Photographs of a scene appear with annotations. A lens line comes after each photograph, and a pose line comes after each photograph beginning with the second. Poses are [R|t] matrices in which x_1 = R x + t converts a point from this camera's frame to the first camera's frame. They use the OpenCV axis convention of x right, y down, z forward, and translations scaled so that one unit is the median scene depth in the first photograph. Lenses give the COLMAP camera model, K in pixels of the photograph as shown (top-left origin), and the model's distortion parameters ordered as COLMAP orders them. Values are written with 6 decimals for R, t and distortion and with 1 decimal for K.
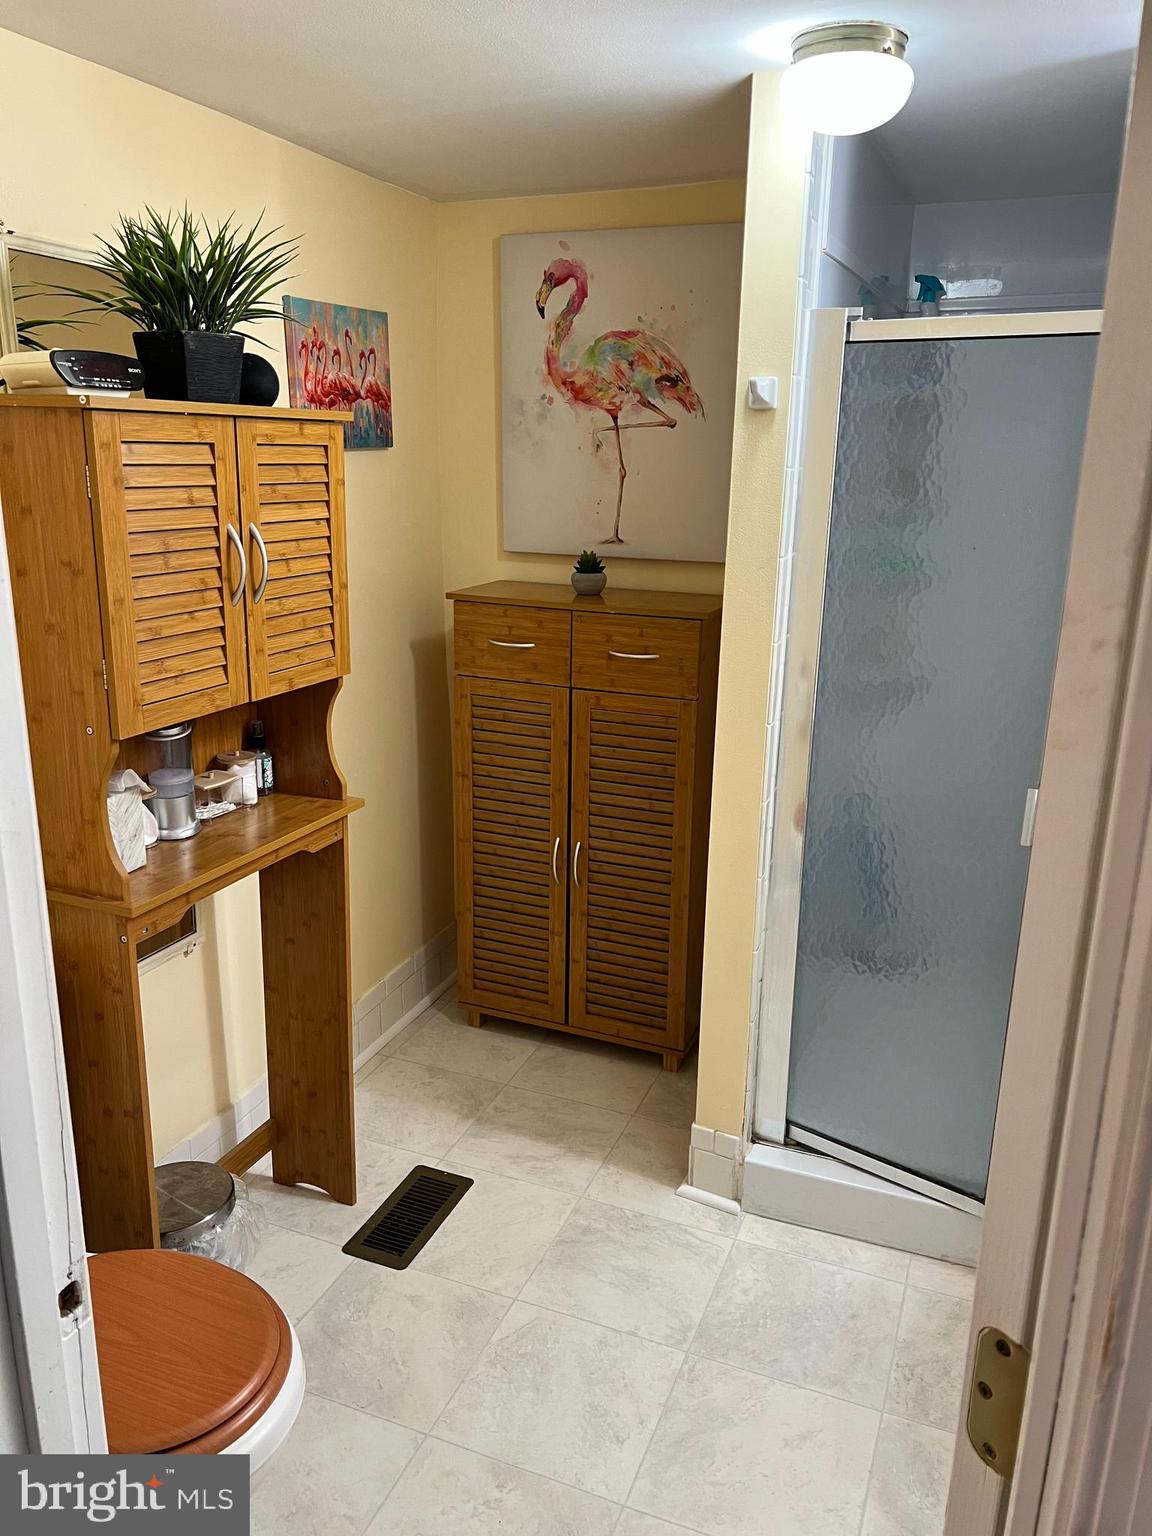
lens RADIAL K [[1157.1, 0, 581.0], [0, 1157.1, 774.4], [0, 0, 1]] dist [0.052785, -0.057257]
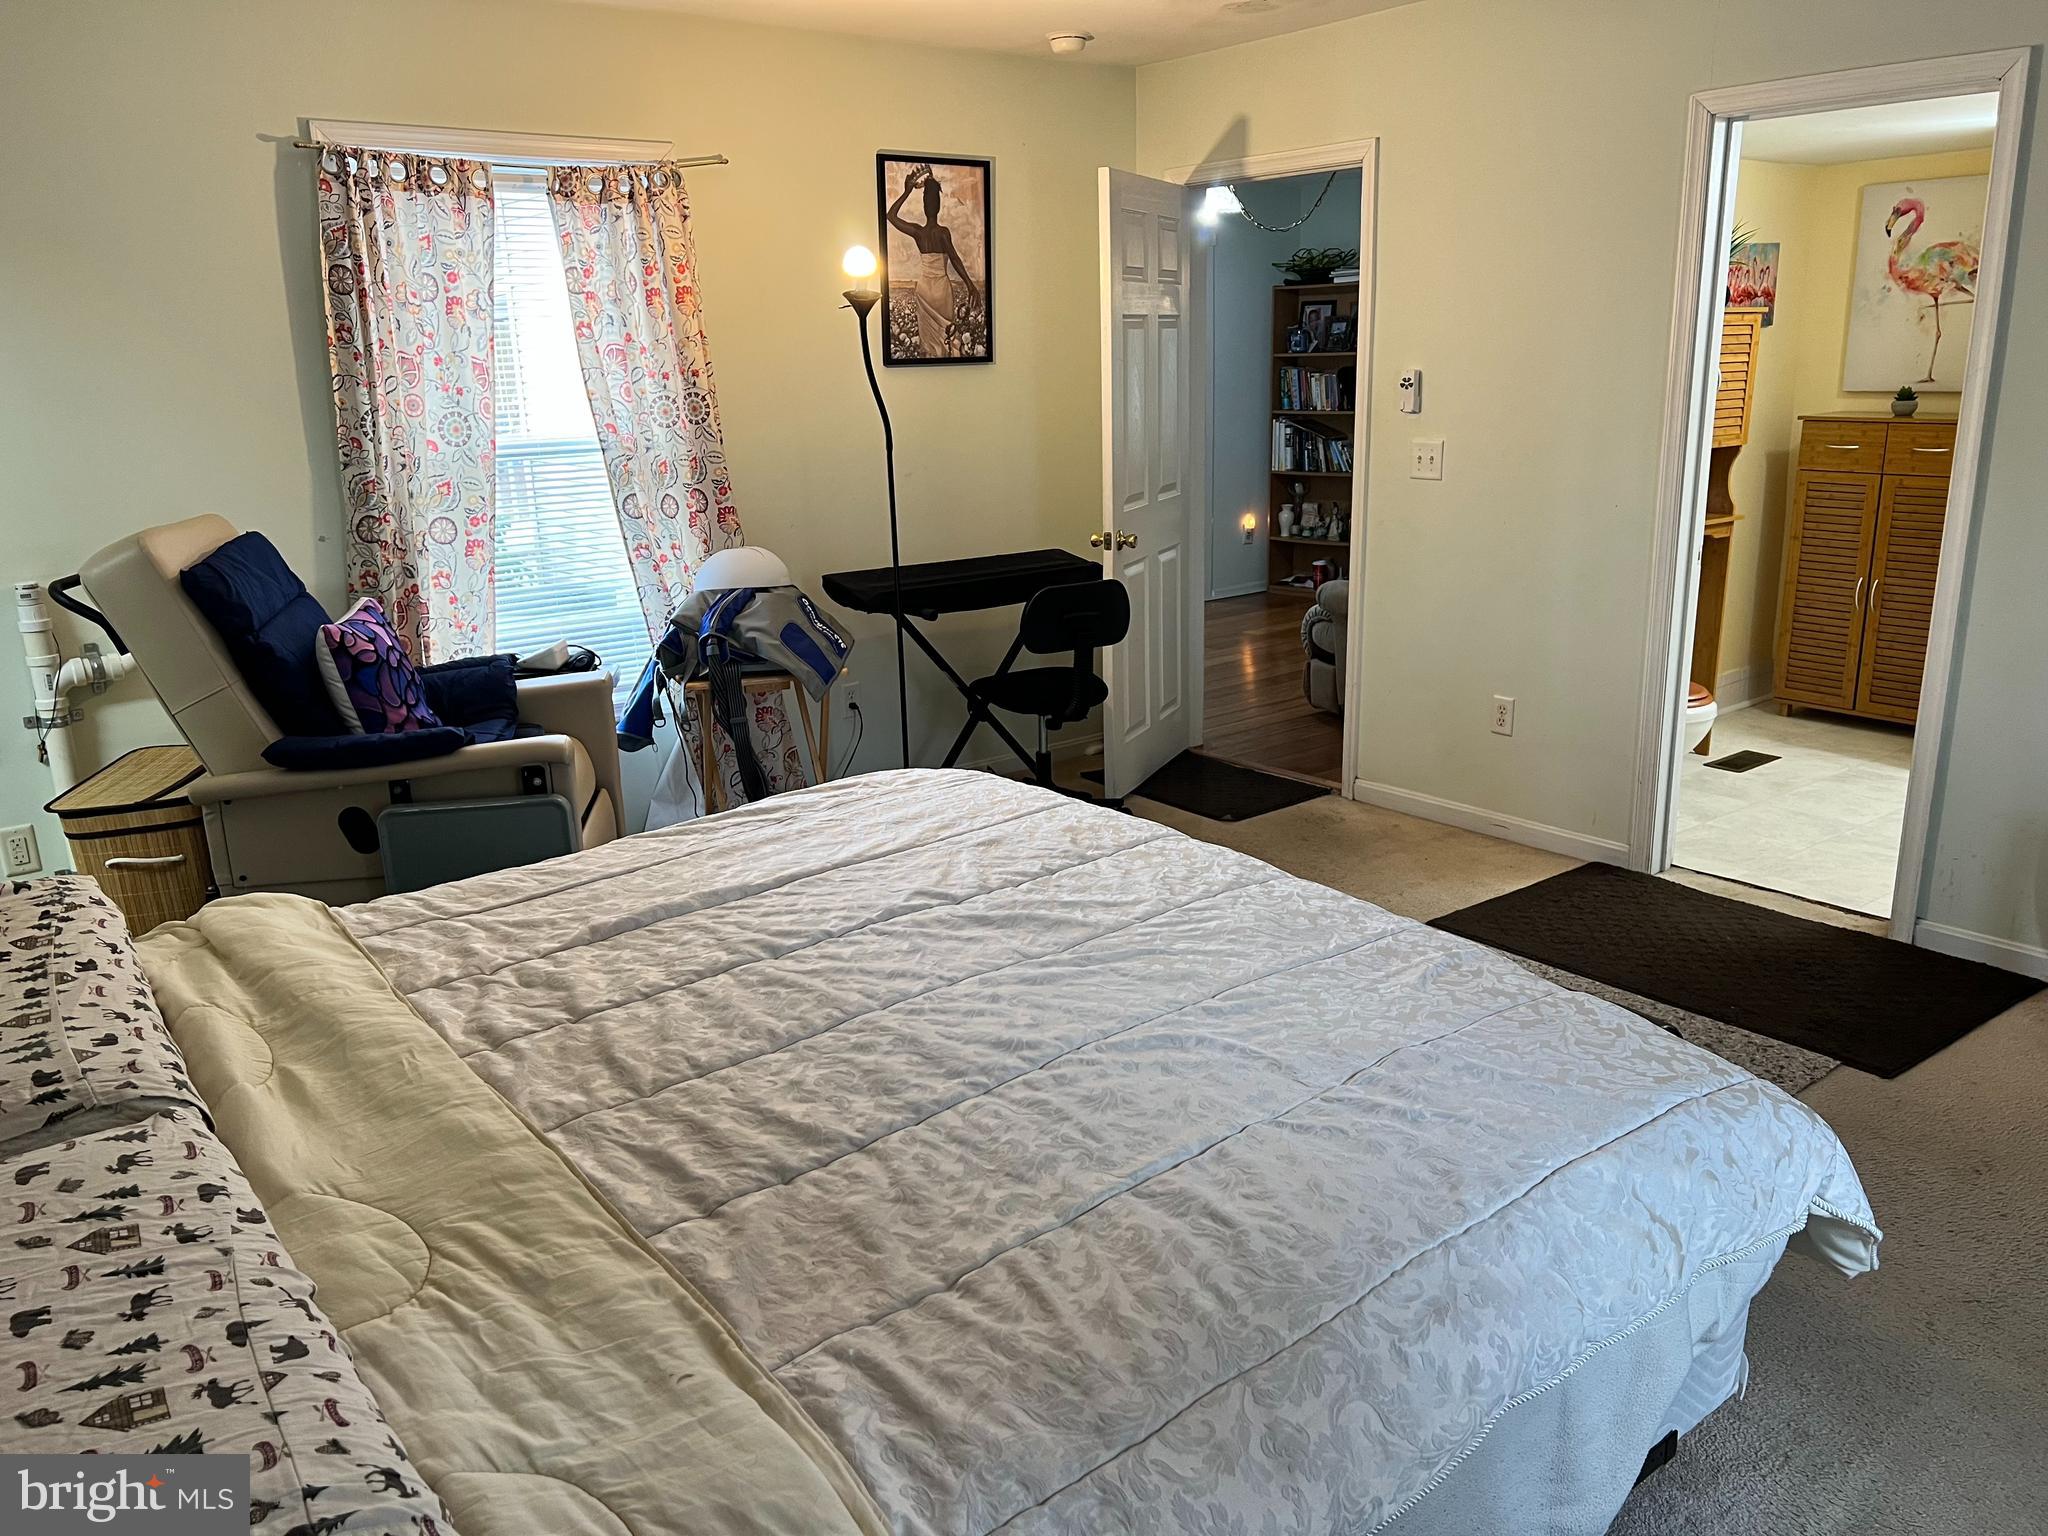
lens RADIAL K [[1542.8, 0, 1019.1], [0, 1542.8, 768.8], [0, 0, 1]] dist [0.052785, -0.057257]
pose [[0.862009, 0.097177, -0.497491, 0.070794], [-0.100554, 0.994729, 0.020074, 0.379853], [0.496819, 0.032721, 0.867237, -1.331868]]
